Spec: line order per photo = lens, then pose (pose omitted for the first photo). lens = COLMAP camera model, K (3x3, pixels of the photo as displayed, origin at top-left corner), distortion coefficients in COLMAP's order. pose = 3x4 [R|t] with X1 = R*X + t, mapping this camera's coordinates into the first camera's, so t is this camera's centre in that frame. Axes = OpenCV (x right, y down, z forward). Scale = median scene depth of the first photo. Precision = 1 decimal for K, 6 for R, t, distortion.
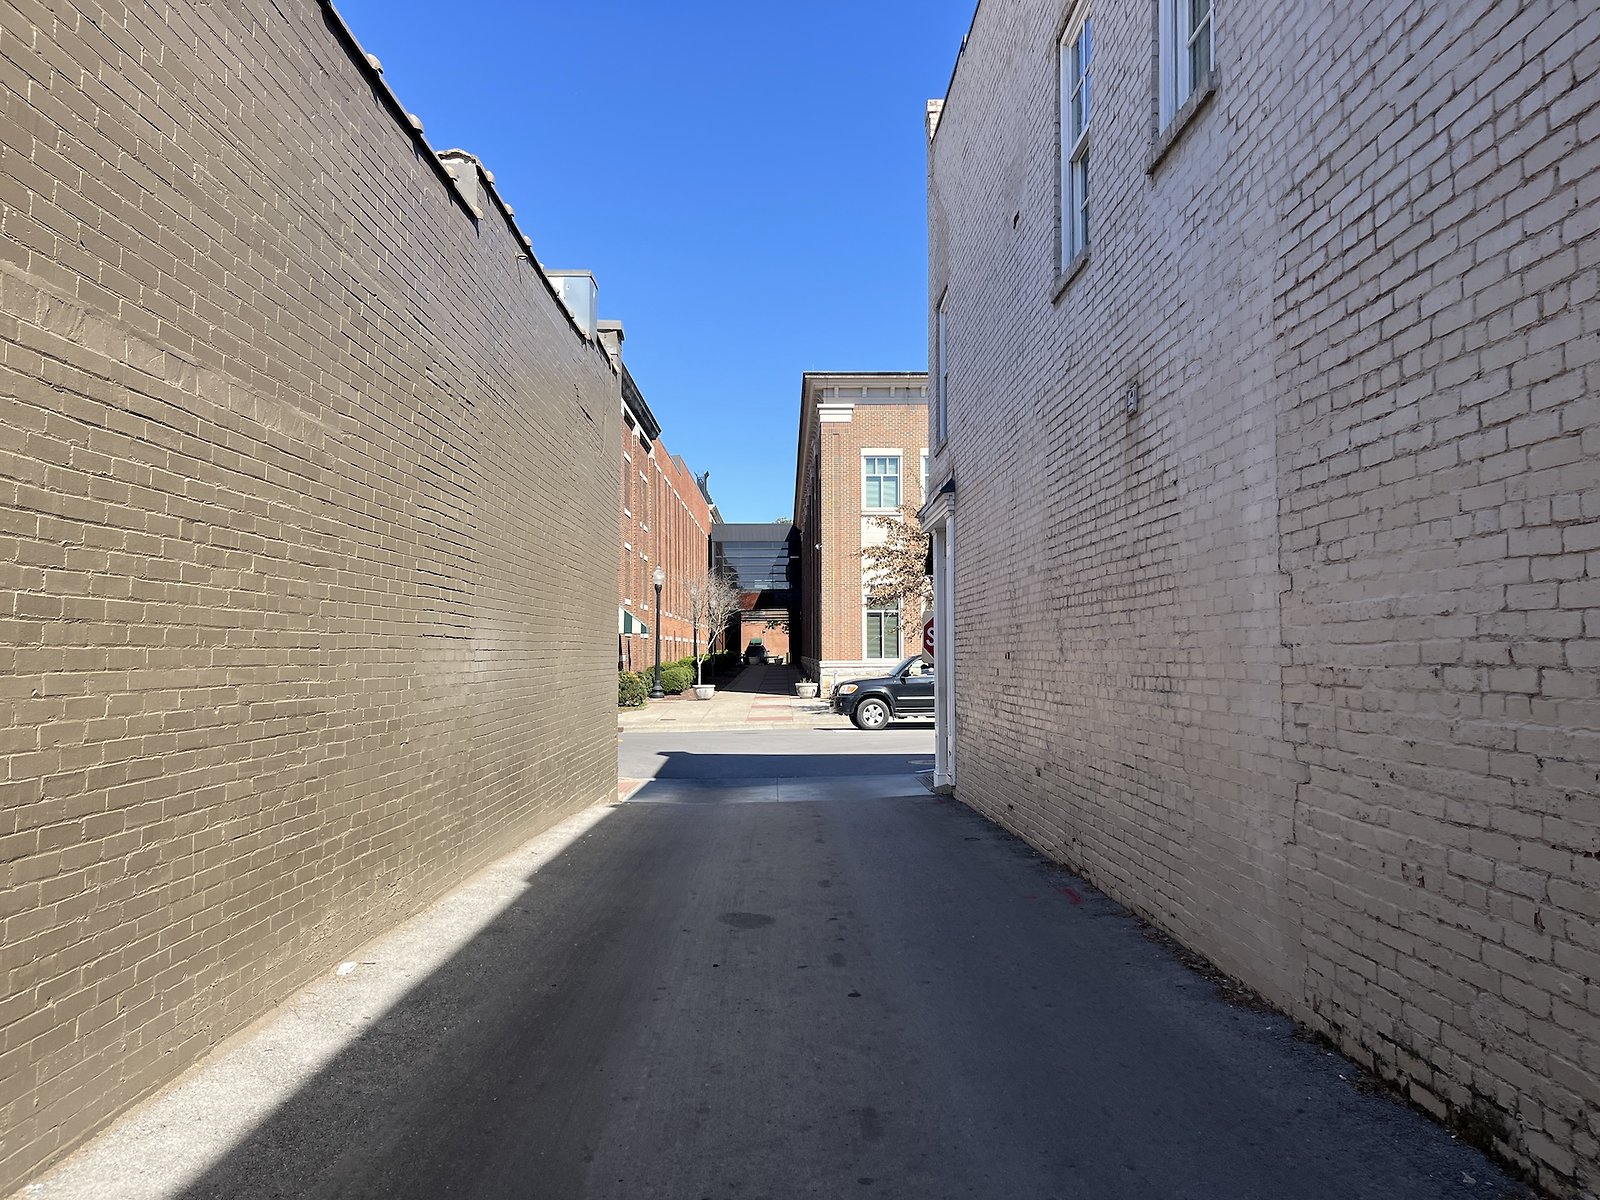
lens RADIAL K [[1211.8, 0, 799.5], [0, 1211.8, 601.5], [0, 0, 1]] dist [-0.001966, -0.000630]
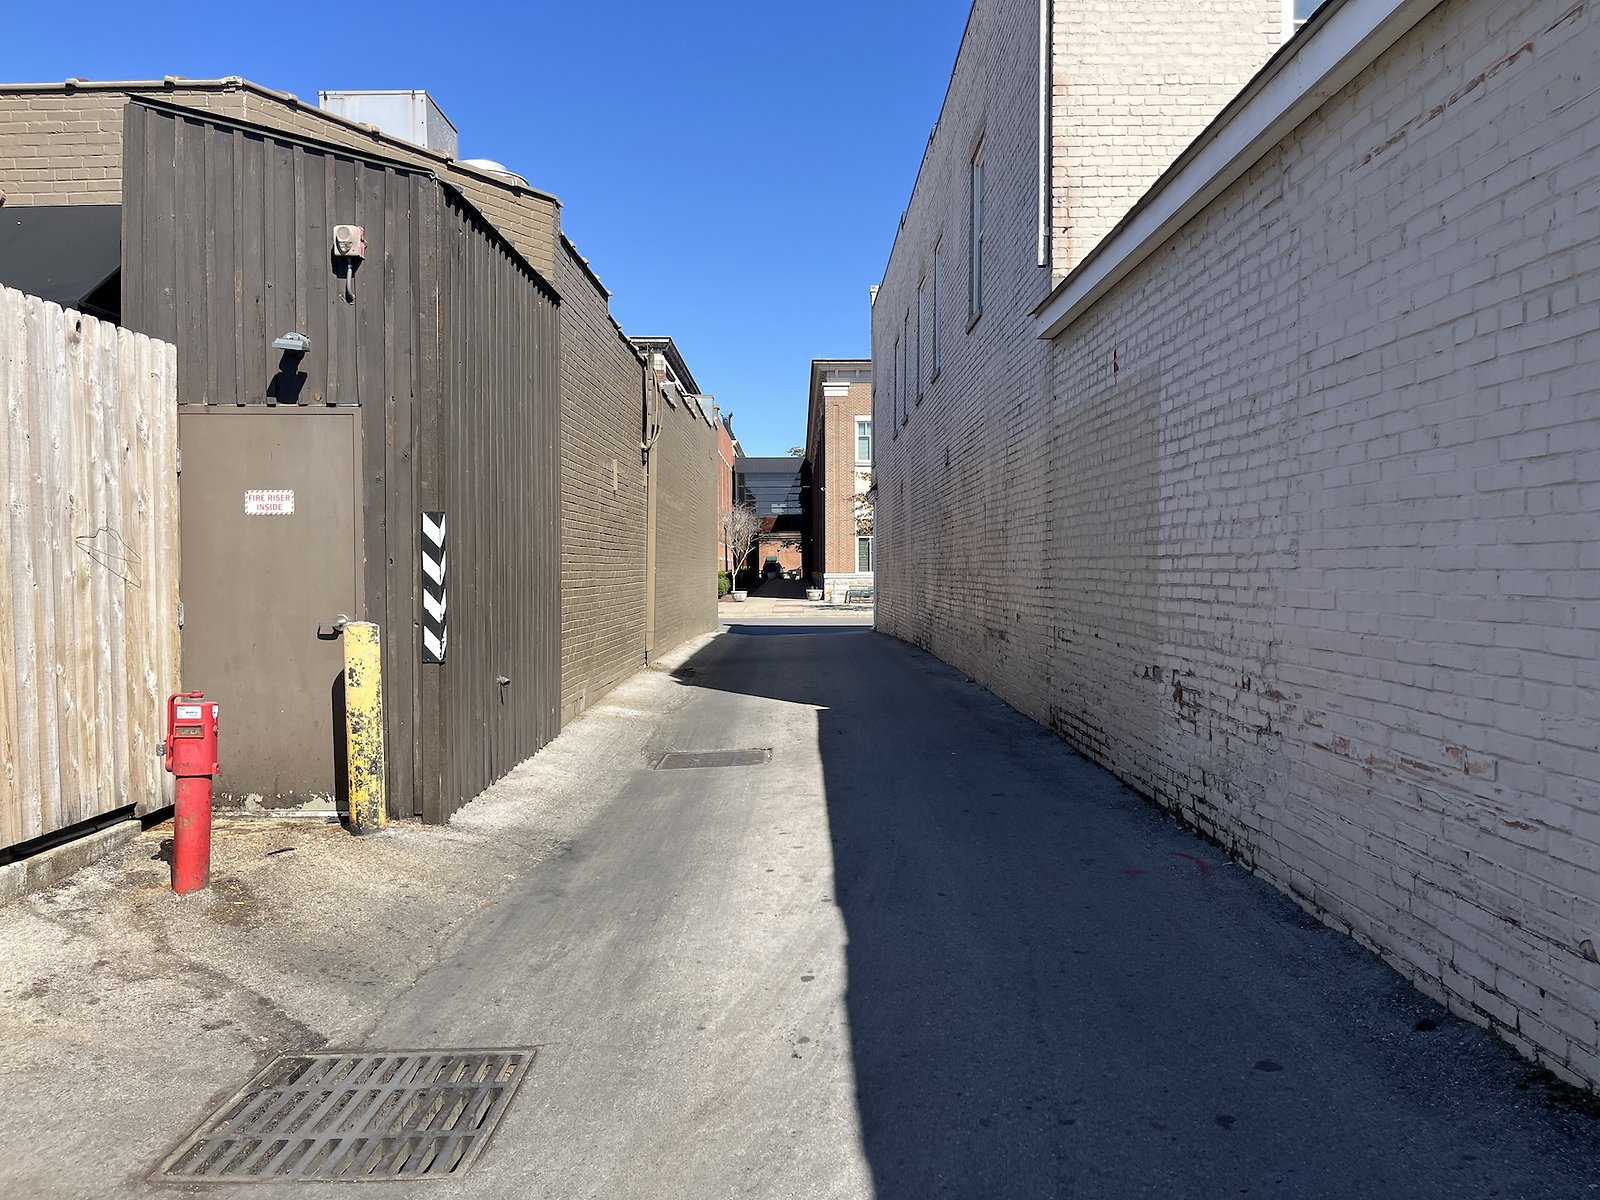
lens RADIAL K [[1211.8, 0, 798.4], [0, 1211.8, 599.1], [0, 0, 1]] dist [-0.001966, -0.000630]
pose [[0.999931, 0.000853, -0.011682, 0.002775], [-0.000078, 0.997805, 0.066218, -0.008537], [0.011713, -0.066213, 0.997737, -0.245593]]
